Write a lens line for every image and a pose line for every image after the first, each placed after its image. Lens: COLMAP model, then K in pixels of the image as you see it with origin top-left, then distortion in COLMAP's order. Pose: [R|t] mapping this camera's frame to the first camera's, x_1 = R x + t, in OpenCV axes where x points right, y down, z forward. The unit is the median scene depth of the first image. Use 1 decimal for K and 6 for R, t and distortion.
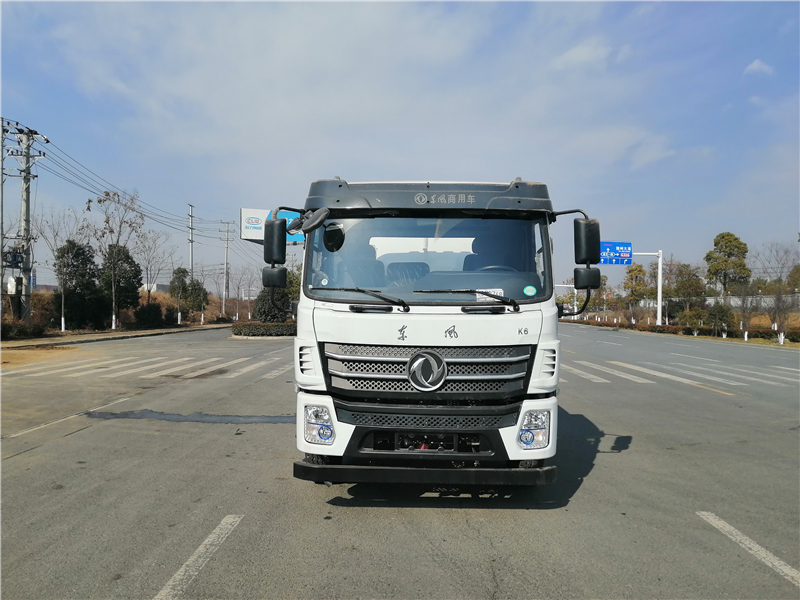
lens RADIAL K [[620.3, 0, 400.0], [0, 620.3, 300.0], [0, 0, 1]] dist [0.002336, -0.006023]
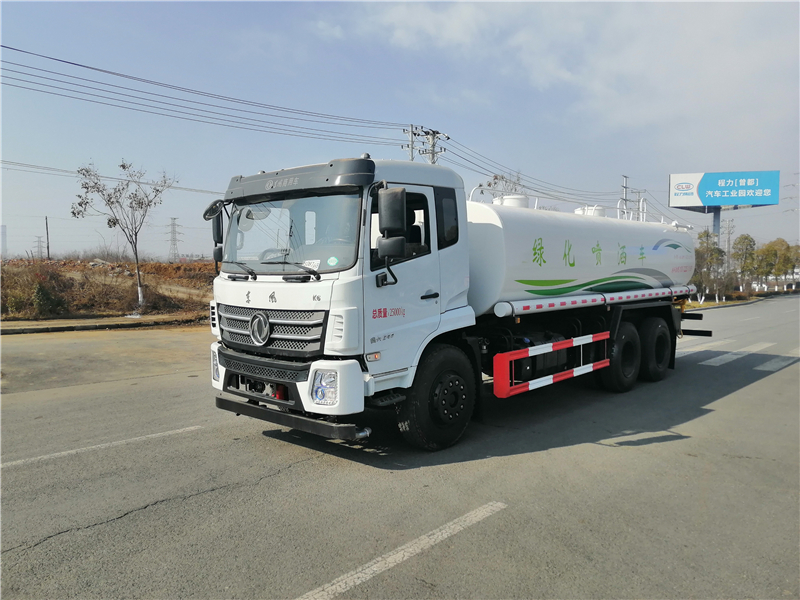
lens RADIAL K [[620.3, 0, 400.0], [0, 620.3, 300.0], [0, 0, 1]] dist [0.002336, -0.006023]
pose [[0.767227, 0.021459, -0.641017, 1.013196], [0.007081, 0.999096, 0.041921, 0.008885], [0.641337, -0.036702, 0.766381, 0.245309]]
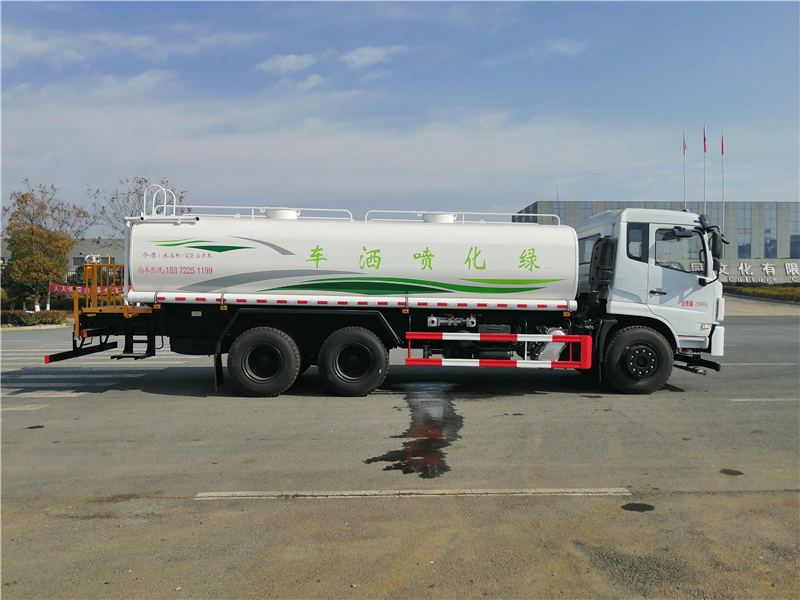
lens RADIAL K [[620.3, 0, 400.0], [0, 620.3, 300.0], [0, 0, 1]] dist [0.002336, -0.006023]
pose [[-0.108011, -0.029887, 0.993700, -2.274966], [-0.017027, 0.999457, 0.028210, 0.041238], [-0.994004, -0.013872, -0.108462, 2.810580]]
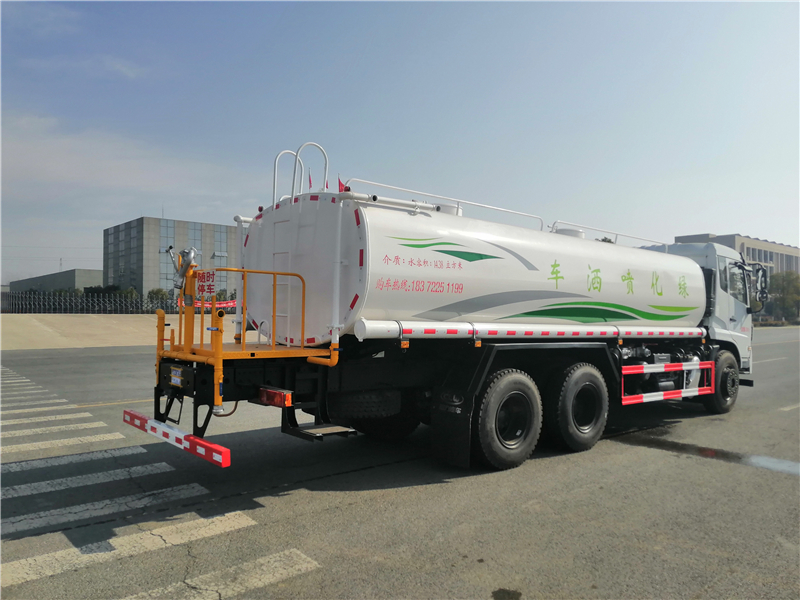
lens RADIAL K [[620.3, 0, 400.0], [0, 620.3, 300.0], [0, 0, 1]] dist [0.002336, -0.006023]
pose [[-0.697747, -0.002341, 0.716340, -0.854269], [-0.026427, 0.999398, -0.022475, 0.078002], [-0.715856, -0.034612, -0.697389, 4.498558]]
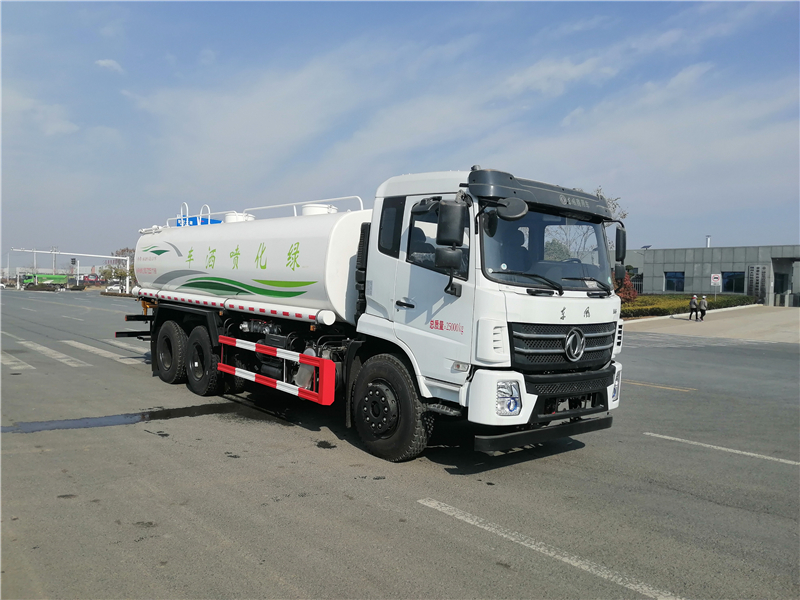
lens RADIAL K [[664.7, 0, 400.0], [0, 664.7, 300.0], [0, 0, 1]] dist [0.007628, 0.002671]
pose [[0.734908, 0.010159, 0.678090, -1.064427], [-0.042039, 0.998647, 0.030600, 0.001599], [-0.676862, -0.050994, 0.734341, 0.281044]]
